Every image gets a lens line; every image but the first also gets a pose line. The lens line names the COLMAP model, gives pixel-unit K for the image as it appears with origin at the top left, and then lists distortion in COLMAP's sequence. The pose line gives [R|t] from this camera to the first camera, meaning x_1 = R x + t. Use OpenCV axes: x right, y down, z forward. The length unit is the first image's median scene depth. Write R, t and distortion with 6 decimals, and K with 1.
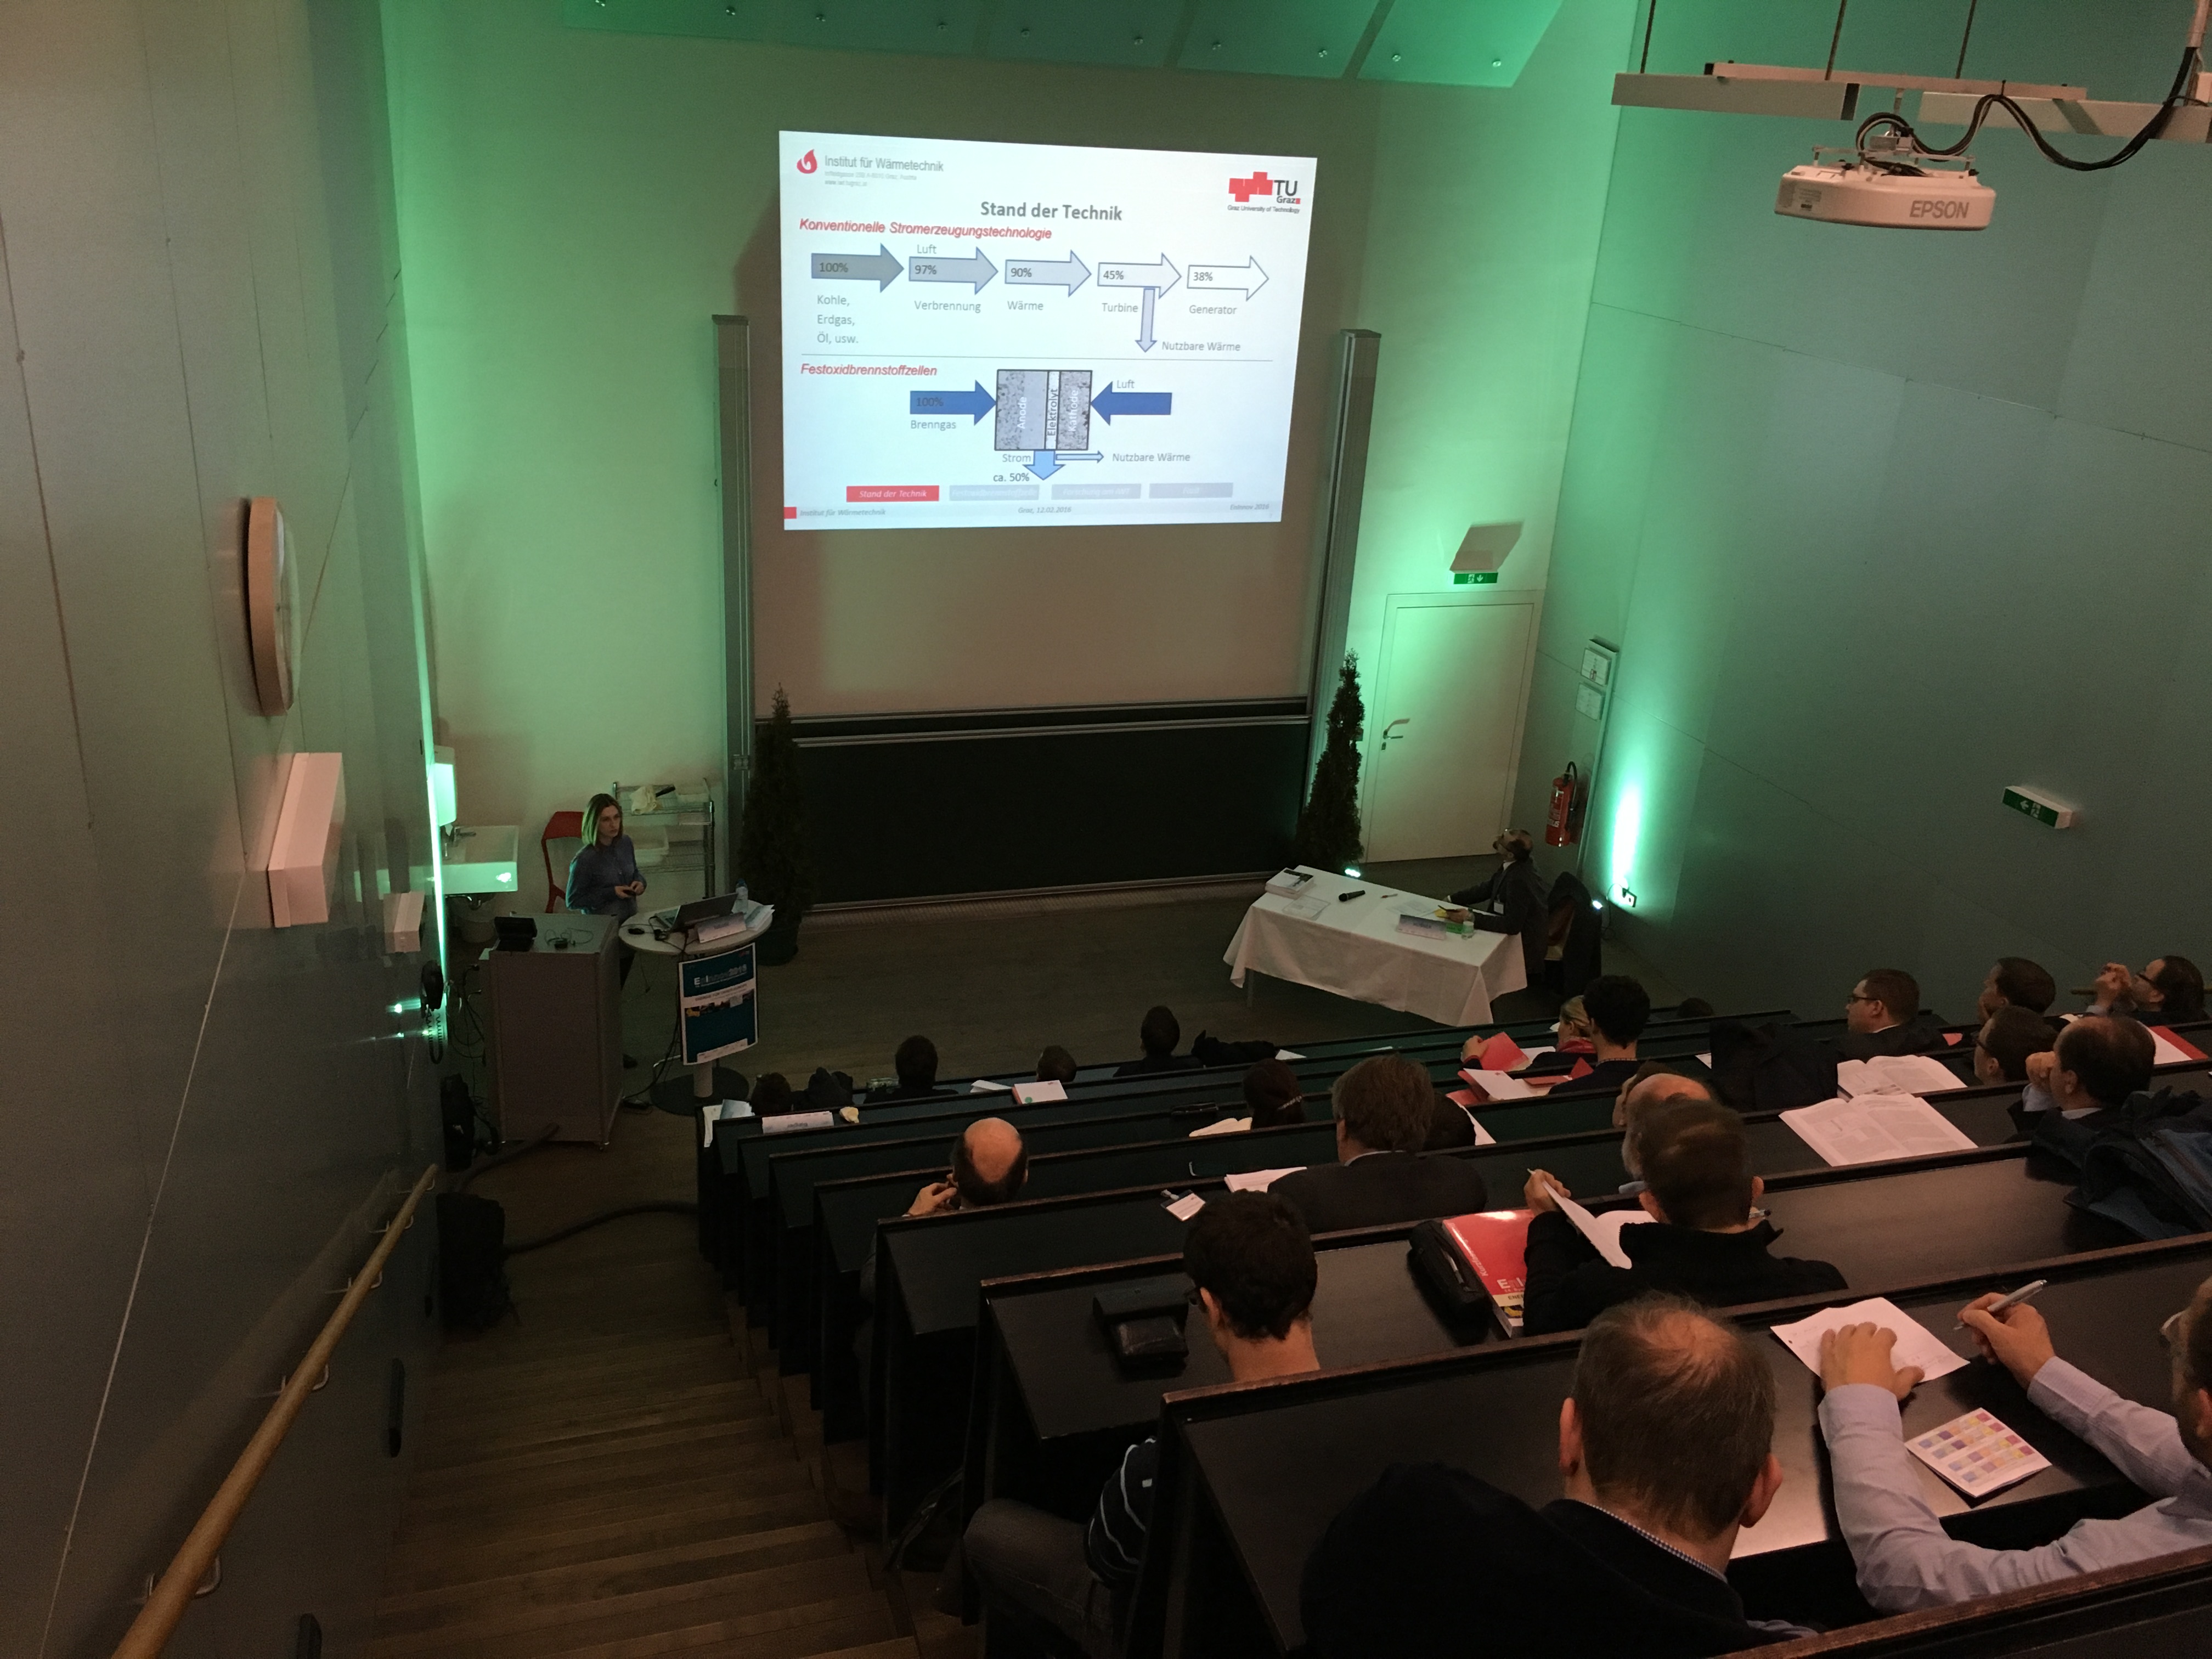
lens RADIAL K [[1913.1, 0, 1110.7], [0, 1913.1, 839.2], [0, 0, 1]] dist [0.079198, -0.120972]
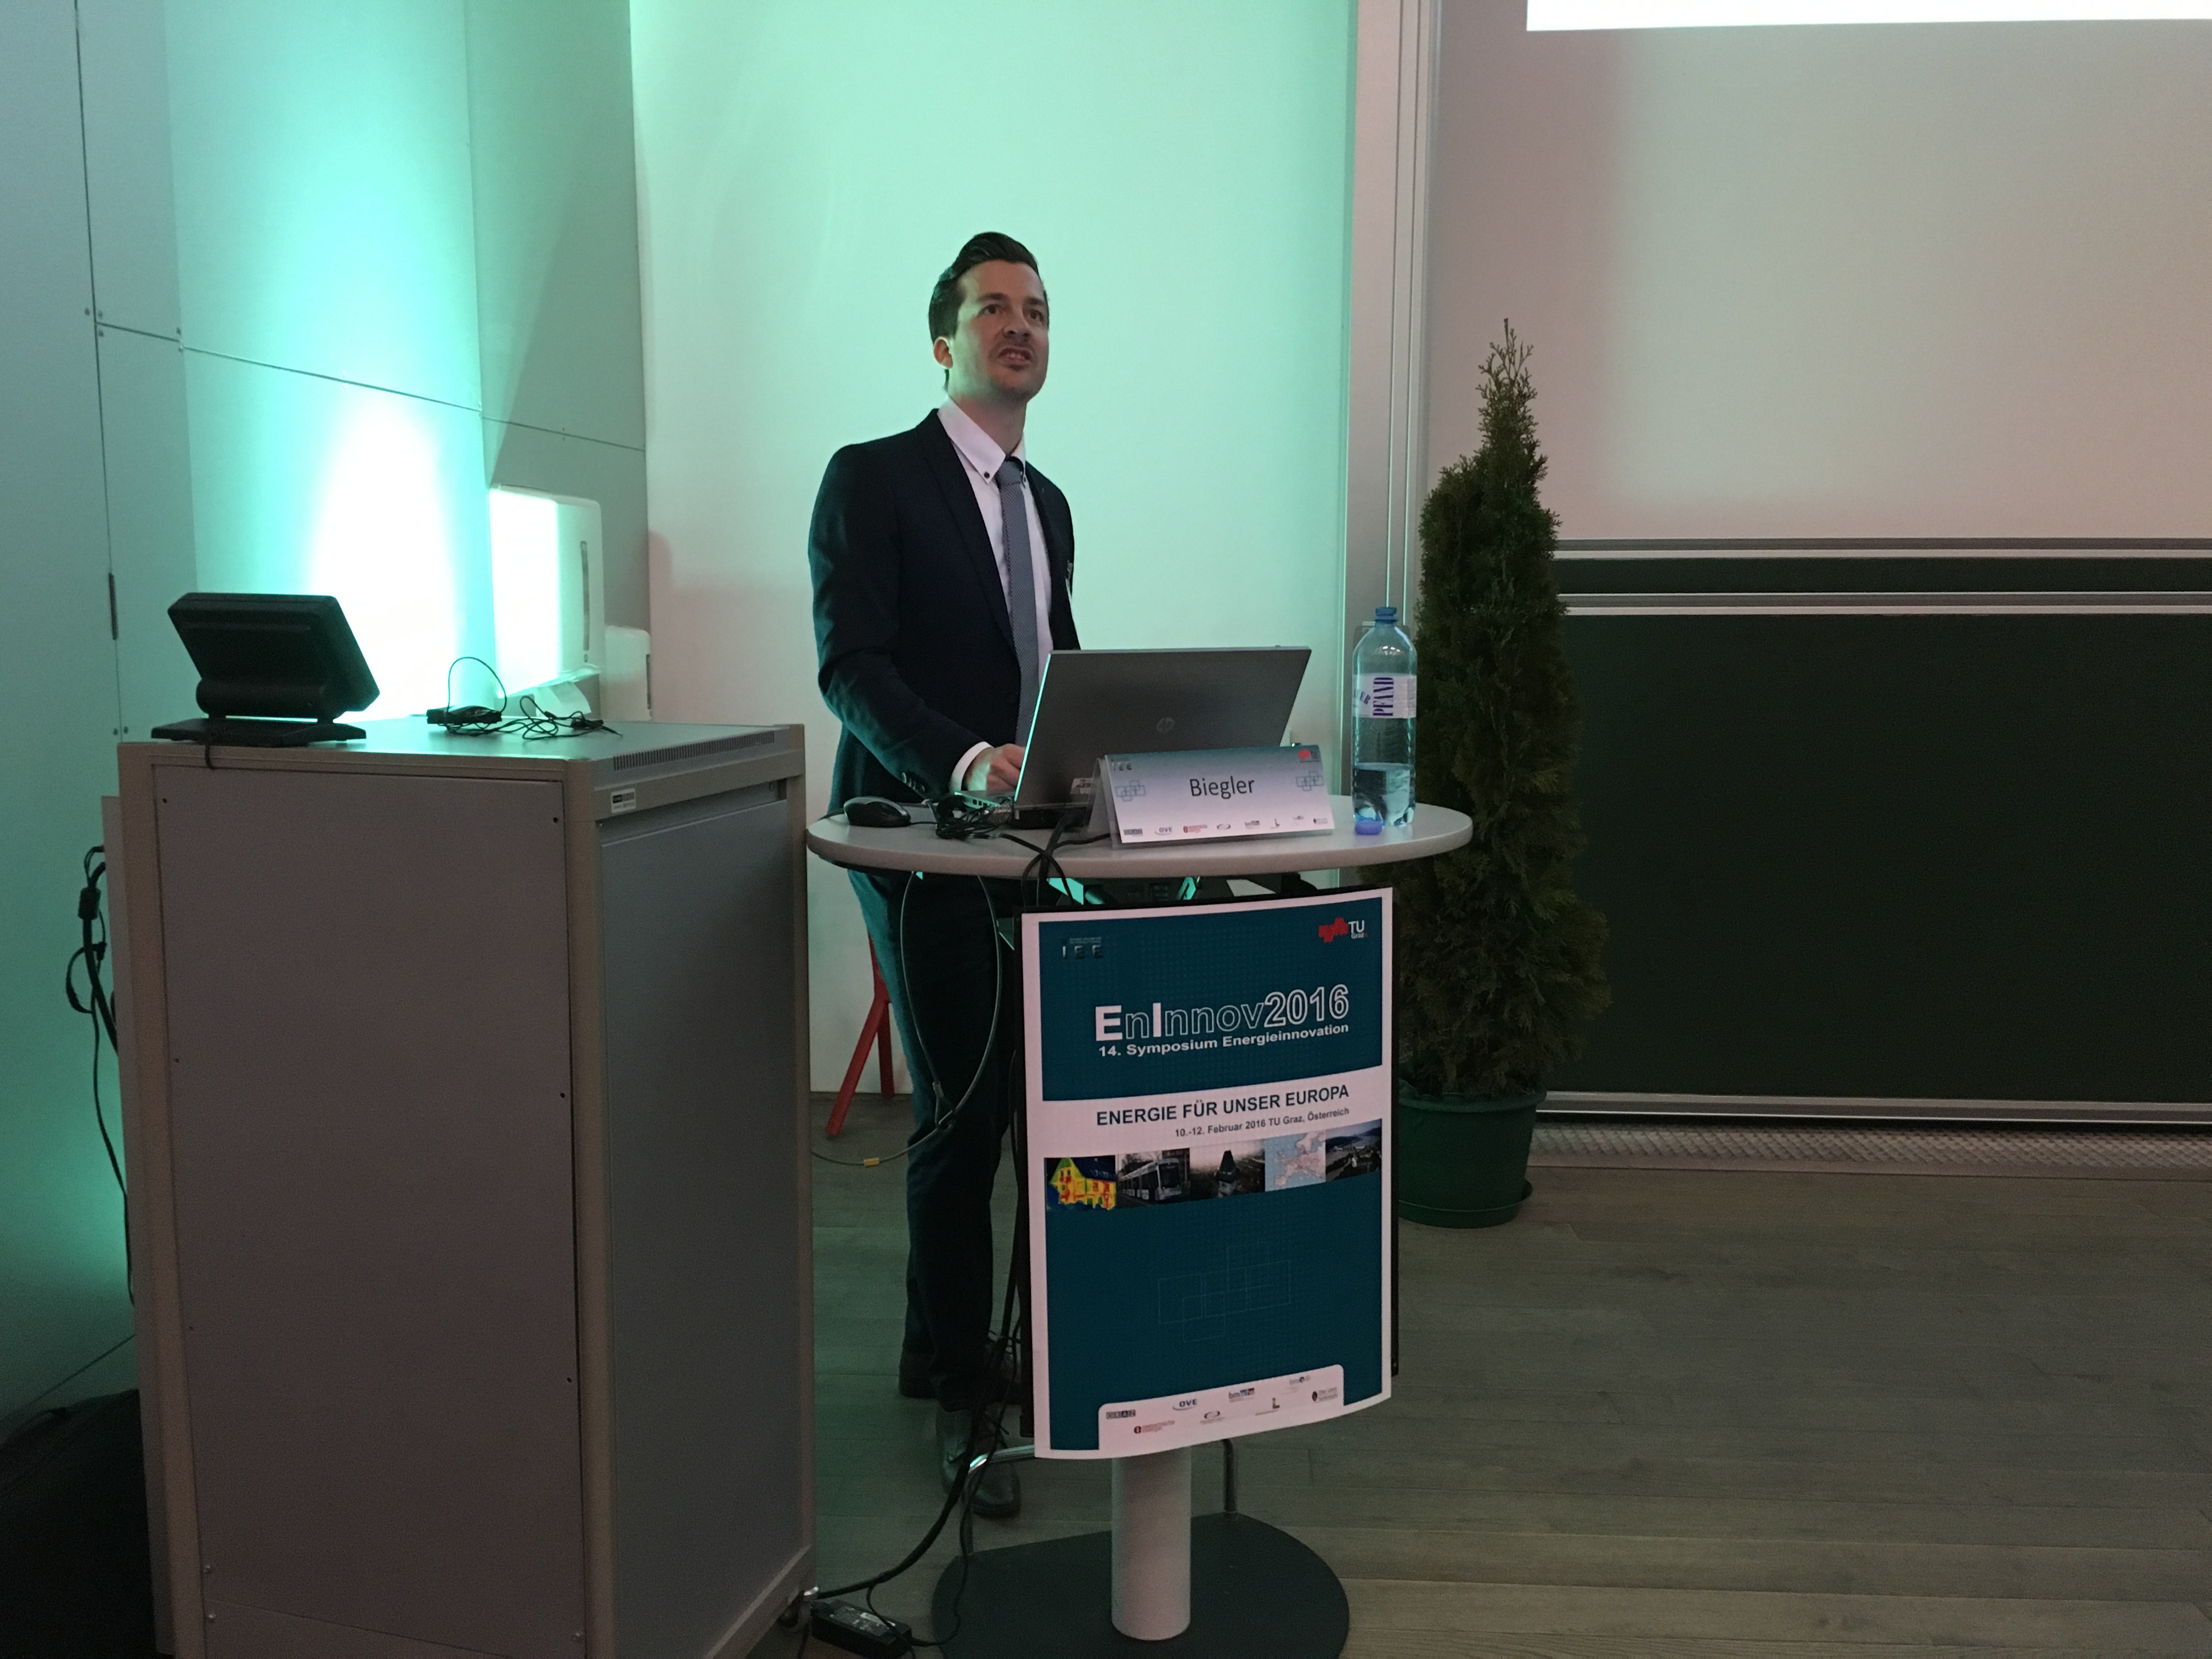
lens RADIAL K [[1913.1, 0, 1101.4], [0, 1913.1, 840.8], [0, 0, 1]] dist [0.079198, -0.120972]
pose [[0.939755, -0.009386, -0.341721, -0.142926], [-0.079622, 0.966121, -0.245502, 0.103644], [0.332448, 0.257920, 0.907169, 0.793393]]
